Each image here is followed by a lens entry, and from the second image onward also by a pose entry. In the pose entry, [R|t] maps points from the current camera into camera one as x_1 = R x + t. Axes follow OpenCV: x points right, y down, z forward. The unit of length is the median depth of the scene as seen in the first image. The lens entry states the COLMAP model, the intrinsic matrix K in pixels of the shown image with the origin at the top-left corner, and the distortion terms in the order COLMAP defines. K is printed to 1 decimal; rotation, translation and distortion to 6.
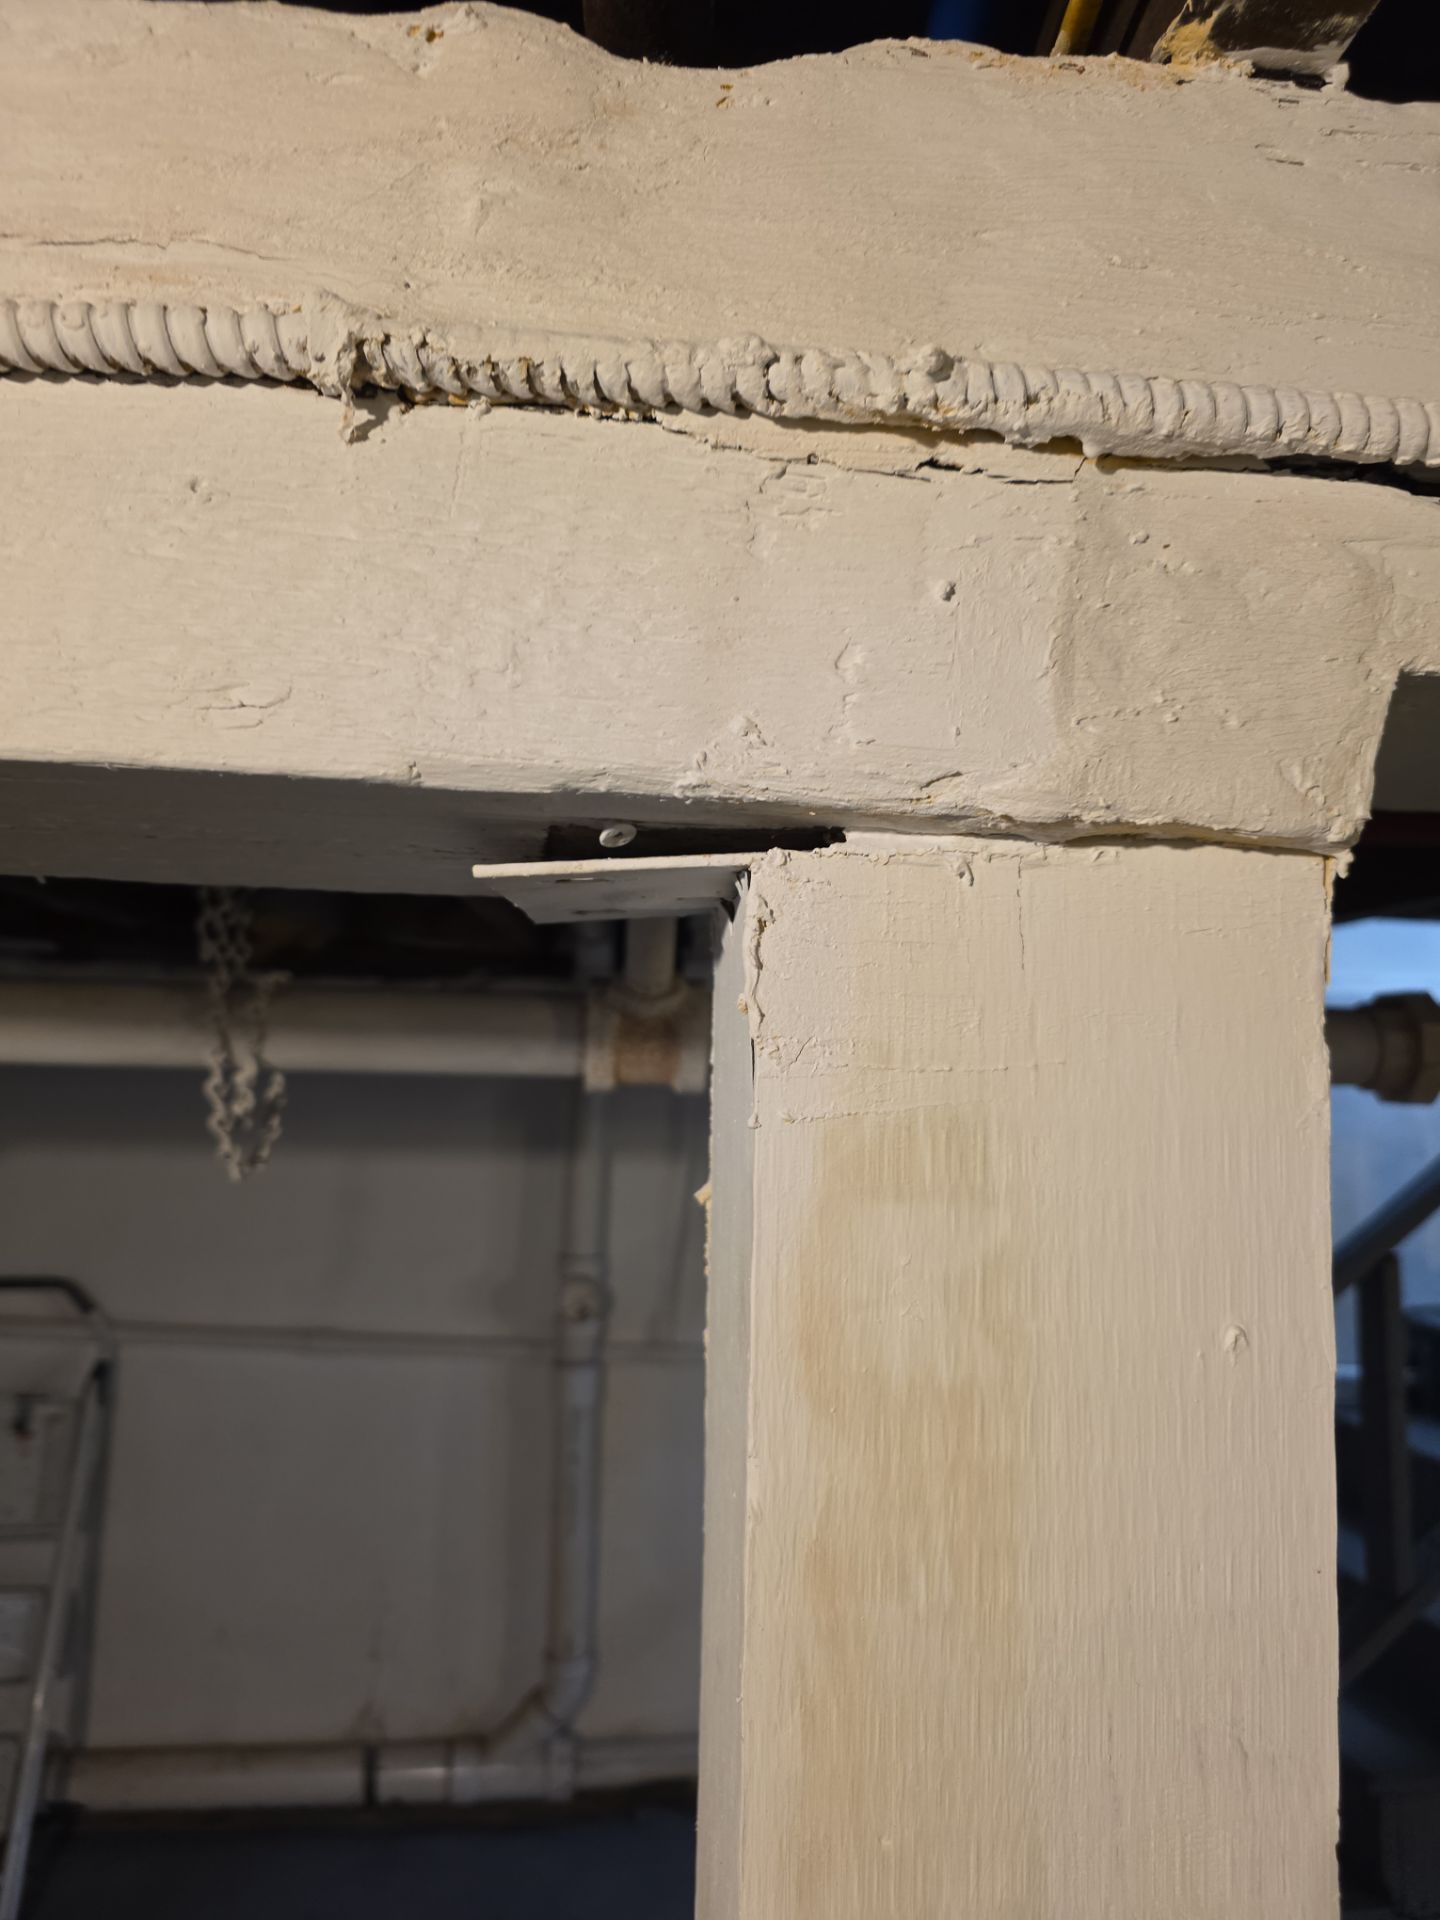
lens RADIAL K [[1305.1, 0, 720.0], [0, 1305.1, 960.0], [0, 0, 1]] dist [0.143627, -0.145939]
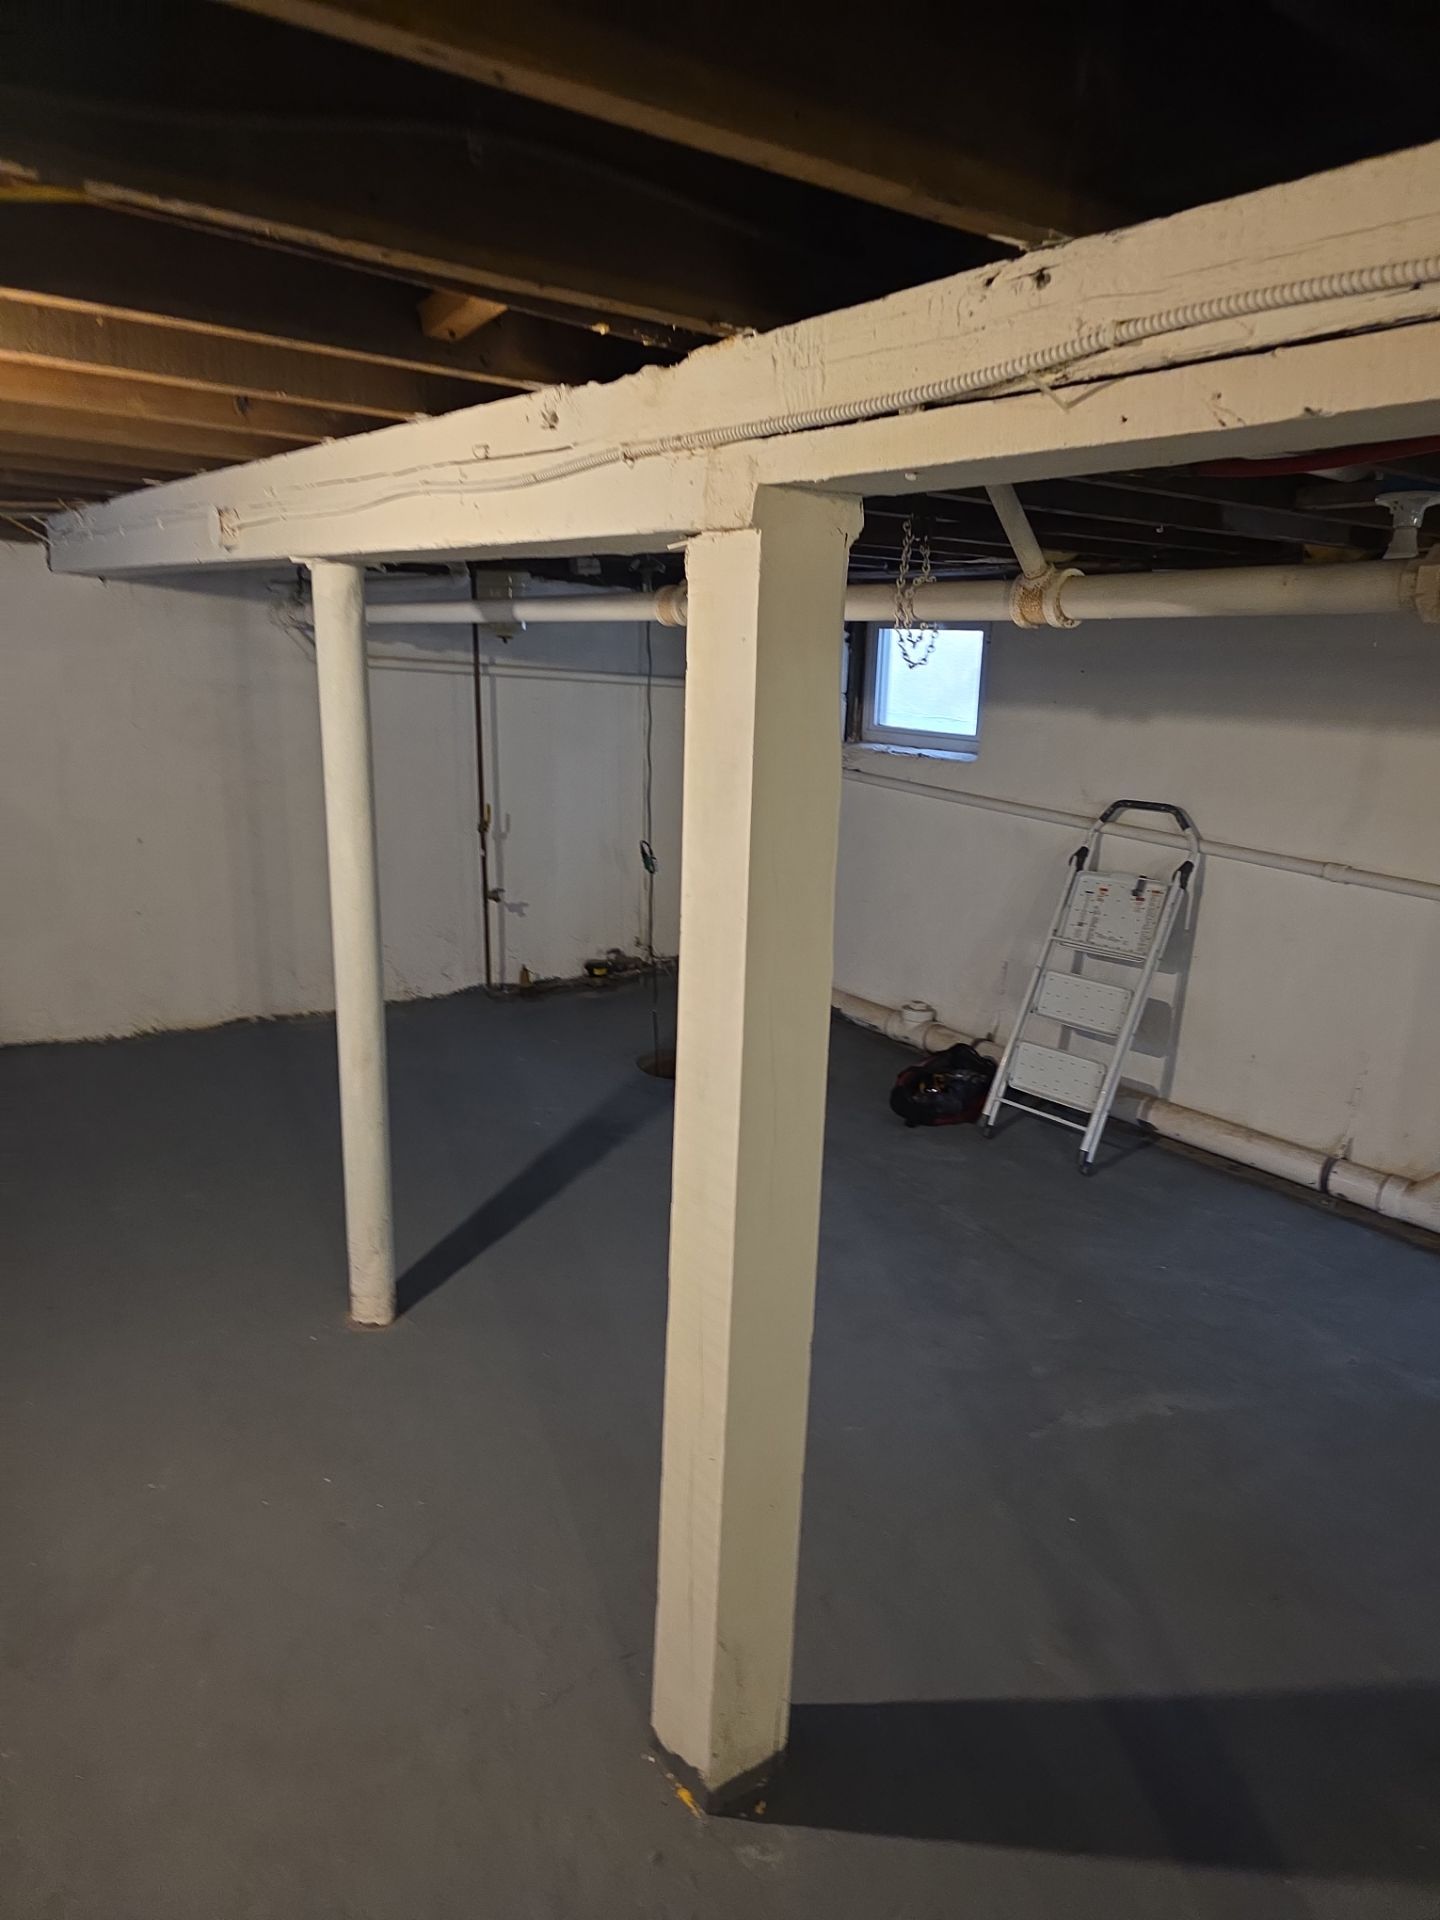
lens RADIAL K [[1305.1, 0, 720.0], [0, 1305.1, 960.0], [0, 0, 1]] dist [0.143627, -0.145939]
pose [[0.522207, 0.192659, -0.830772, 0.514438], [0.037669, 0.967987, 0.248158, 0.024450], [0.851987, -0.160884, 0.498232, -0.181803]]
